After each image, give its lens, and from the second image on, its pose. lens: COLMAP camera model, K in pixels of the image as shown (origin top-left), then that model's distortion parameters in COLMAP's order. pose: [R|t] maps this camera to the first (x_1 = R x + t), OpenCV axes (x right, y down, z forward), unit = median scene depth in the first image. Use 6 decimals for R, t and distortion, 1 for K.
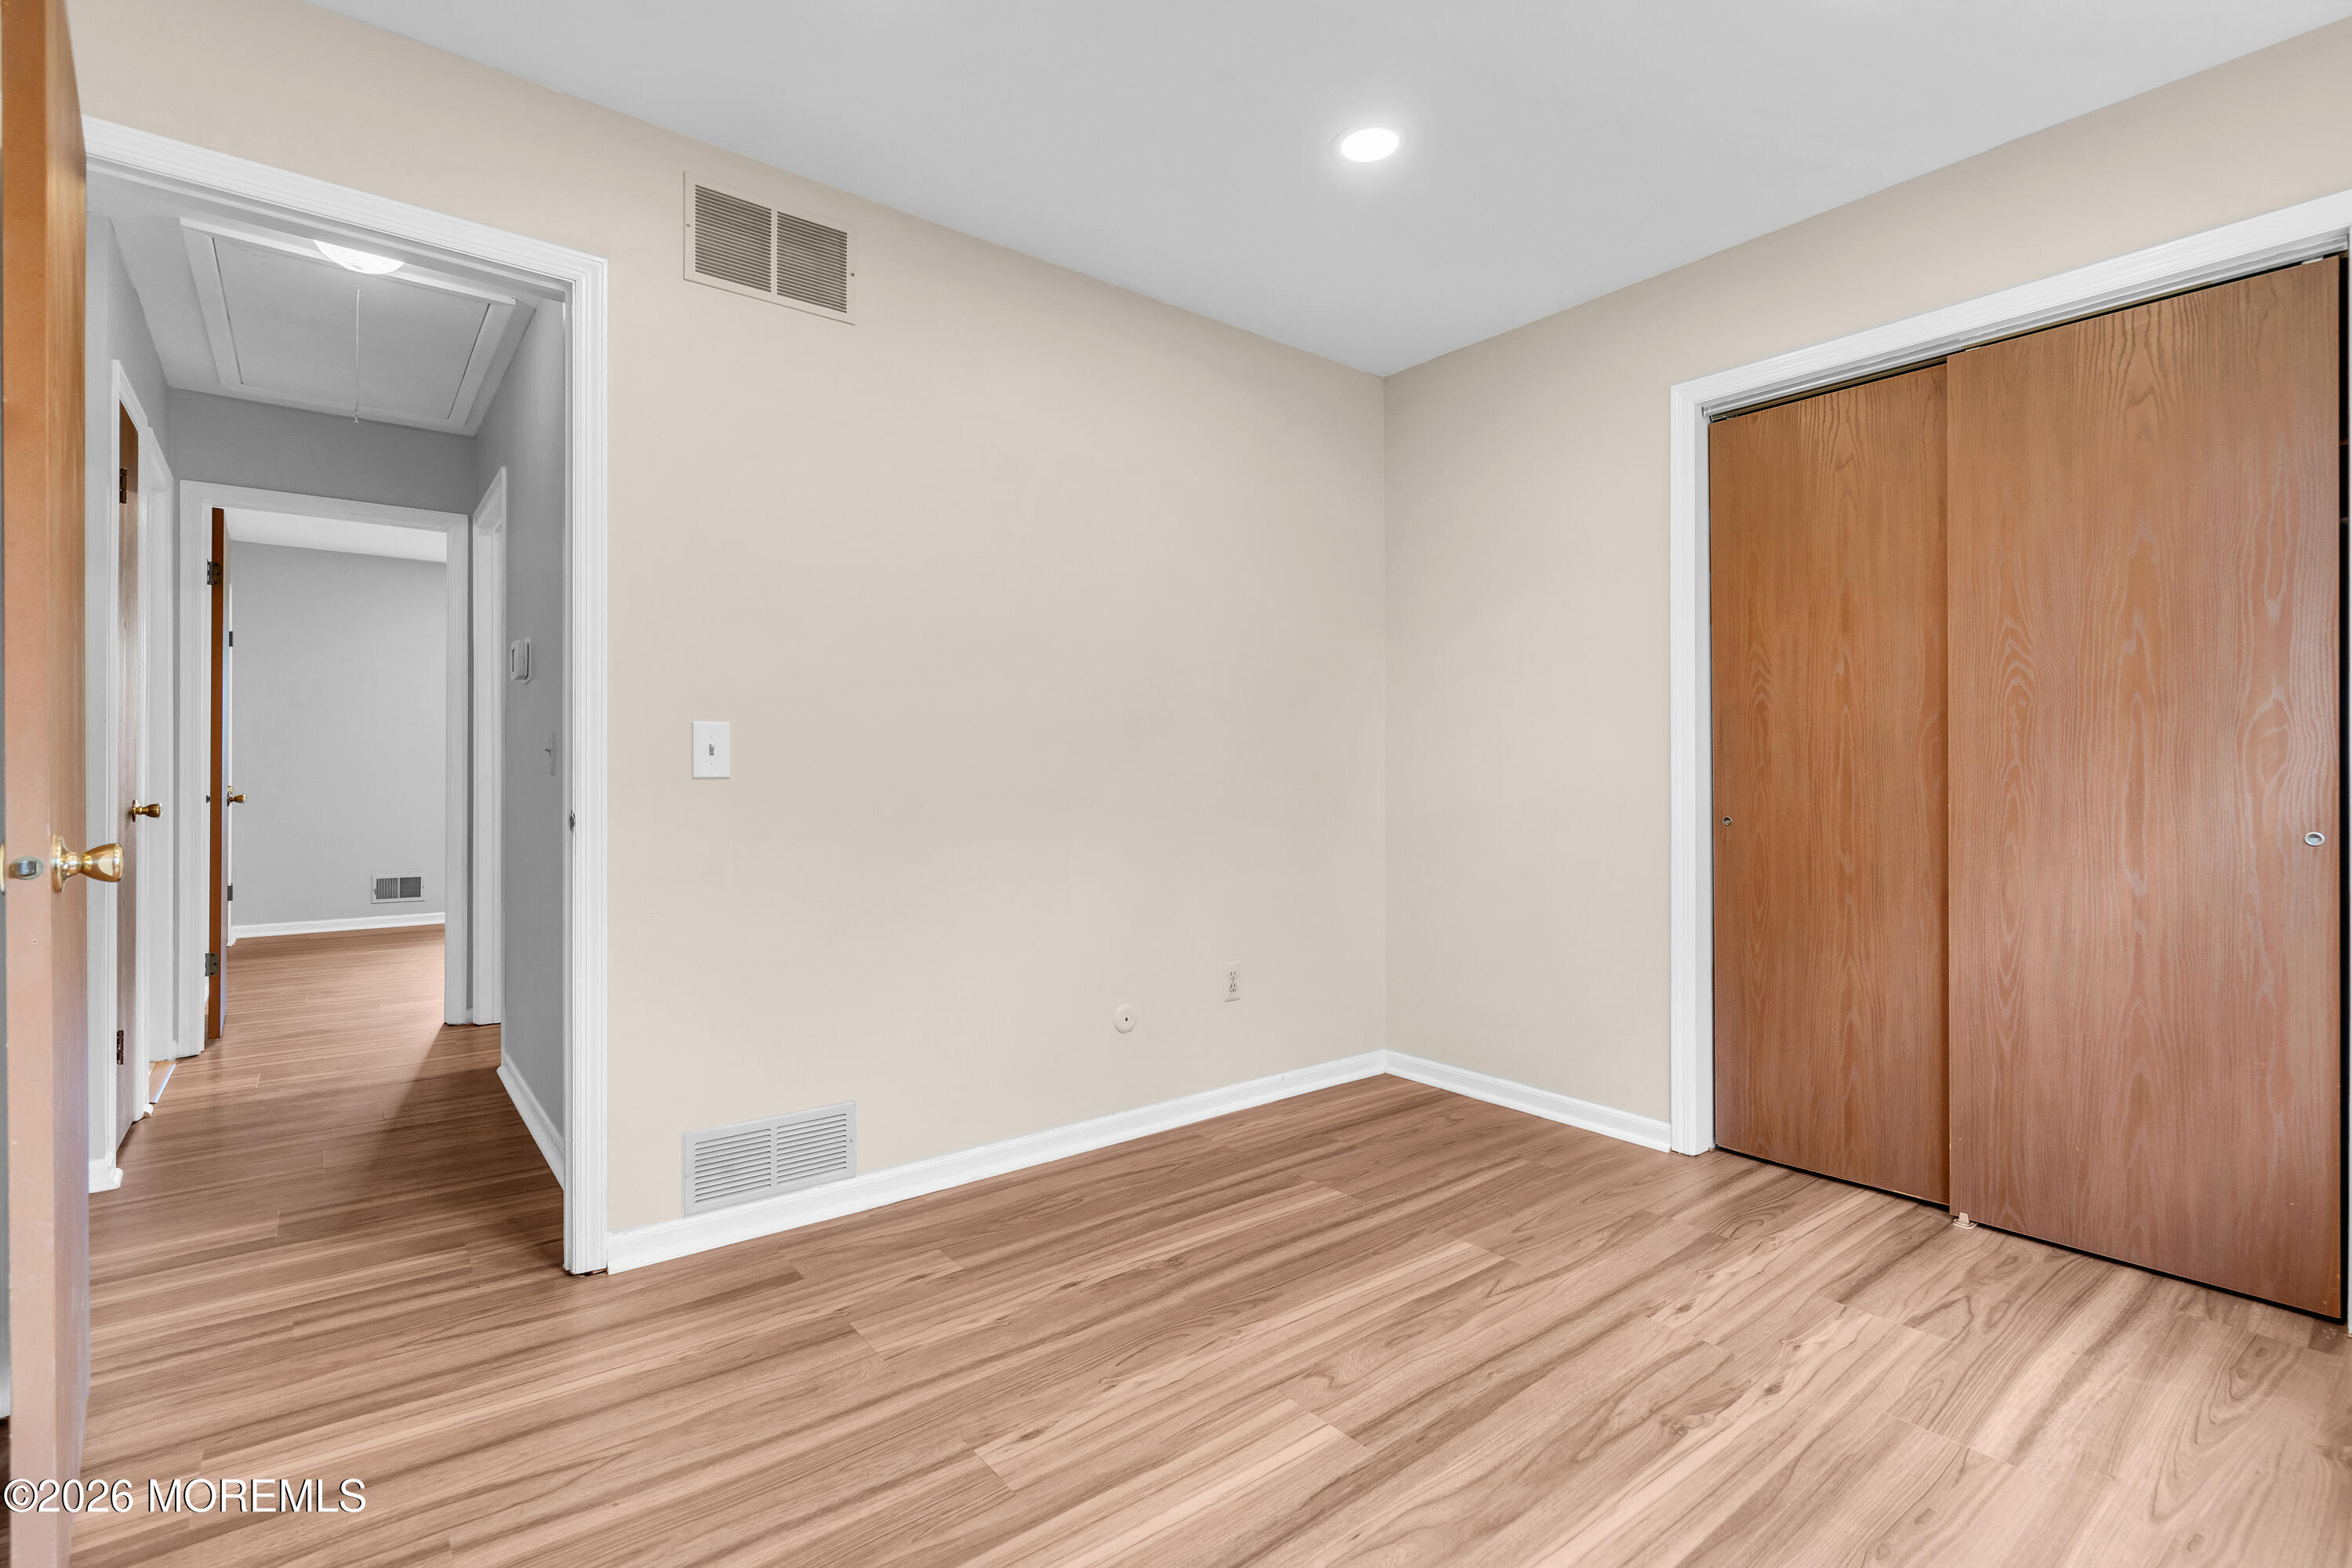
lens RADIAL K [[1068.9, 0, 1160.8], [0, 1068.9, 779.9], [0, 0, 1]] dist [-0.002073, 0.000104]
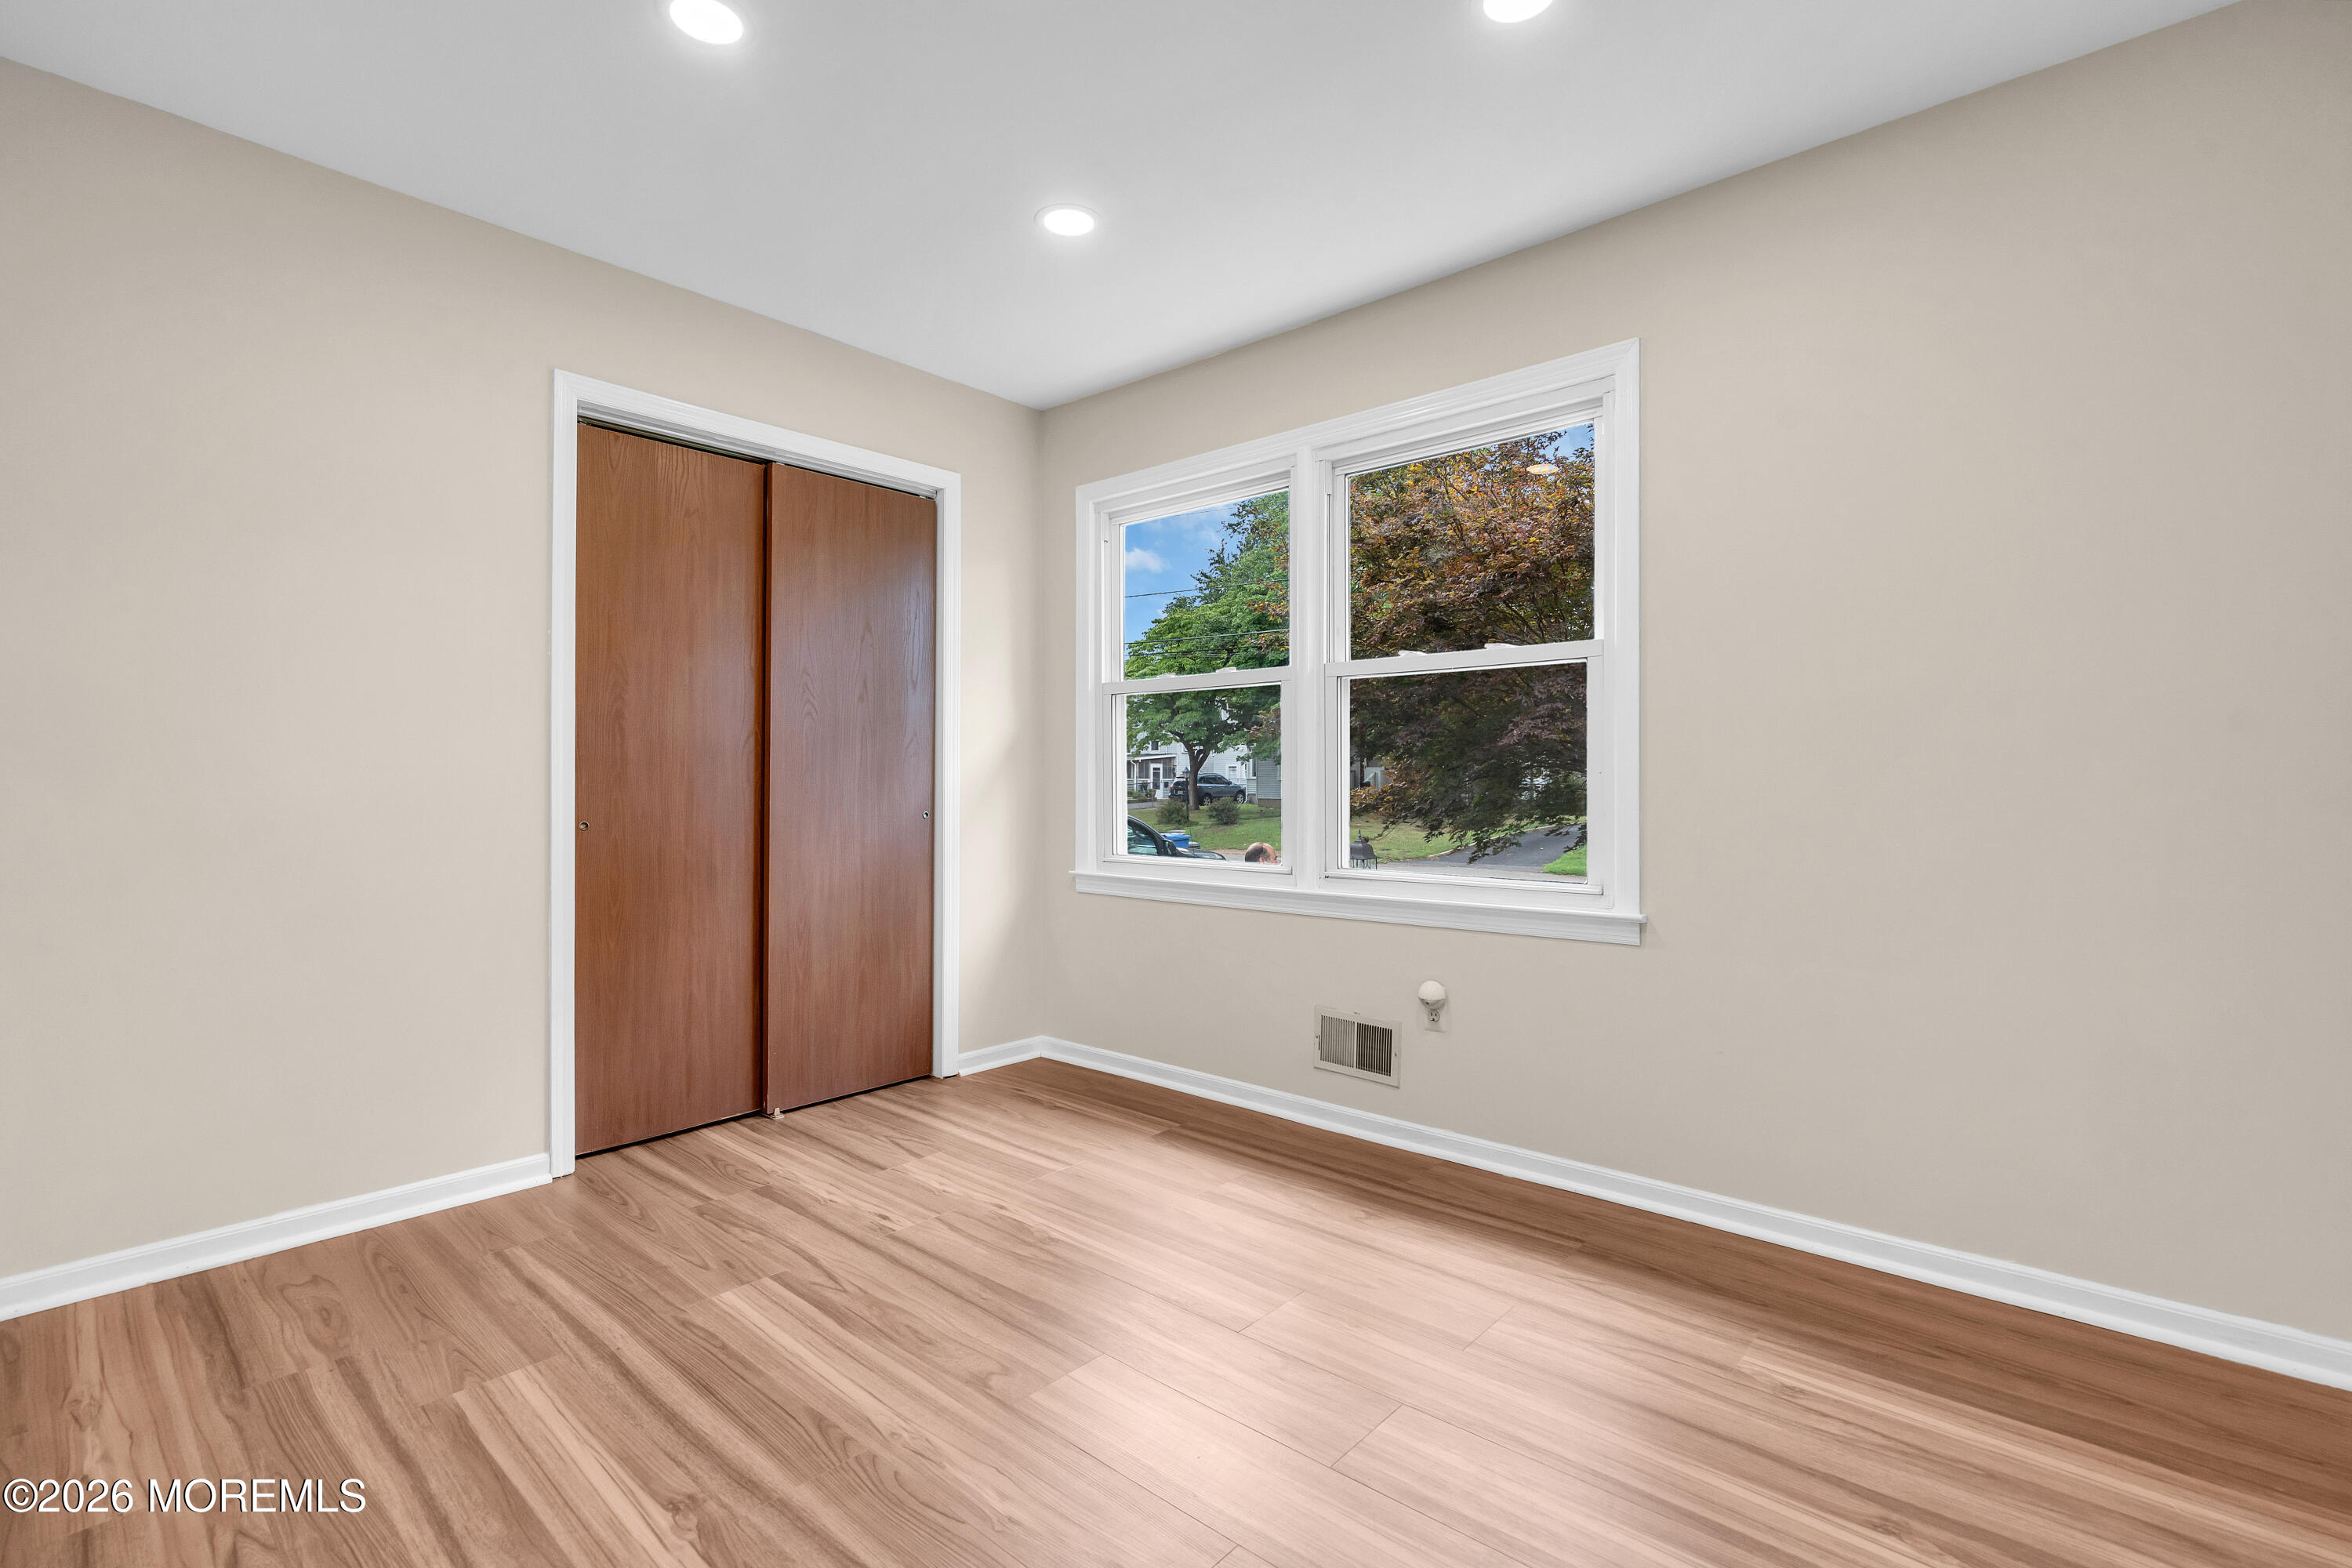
lens RADIAL K [[1068.9, 0, 1165.5], [0, 1068.9, 786.7], [0, 0, 1]] dist [-0.002073, 0.000104]
pose [[-0.173542, -0.007701, 0.984796, -0.643724], [0.003192, 0.999960, 0.008382, -0.005723], [-0.984821, 0.004598, -0.173511, 0.748993]]
